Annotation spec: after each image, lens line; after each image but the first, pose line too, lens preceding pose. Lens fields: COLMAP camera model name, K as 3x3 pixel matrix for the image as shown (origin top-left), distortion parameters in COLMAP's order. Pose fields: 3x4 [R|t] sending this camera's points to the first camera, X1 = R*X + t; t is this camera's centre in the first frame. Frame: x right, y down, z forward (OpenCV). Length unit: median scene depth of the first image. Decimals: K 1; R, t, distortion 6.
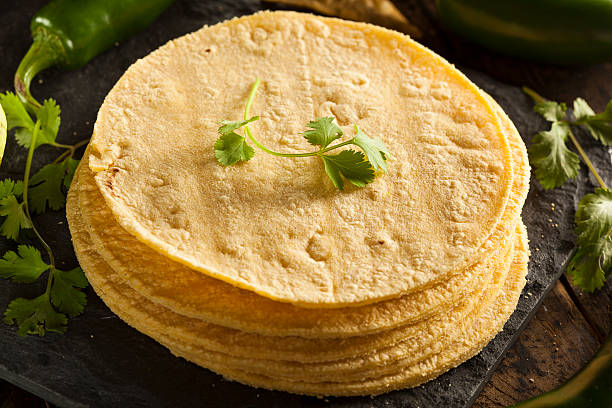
lens RADIAL K [[2357.9, 0, 306.0], [0, 2357.9, 204.0], [0, 0, 1]] dist [0.016454, 1.096424]
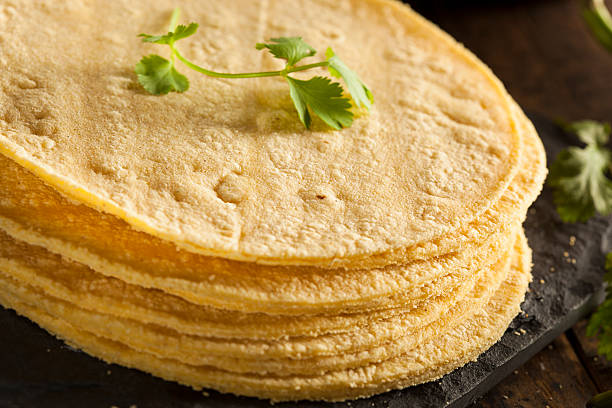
lens RADIAL K [[2461.0, 0, 306.0], [0, 2461.0, 204.0], [0, 0, 1]] dist [-0.122037, 4.177248]
pose [[0.988099, 0.148190, -0.041222, 0.057706], [-0.153573, 0.965526, -0.210176, 0.172498], [0.008655, 0.214005, 0.976794, 0.283736]]
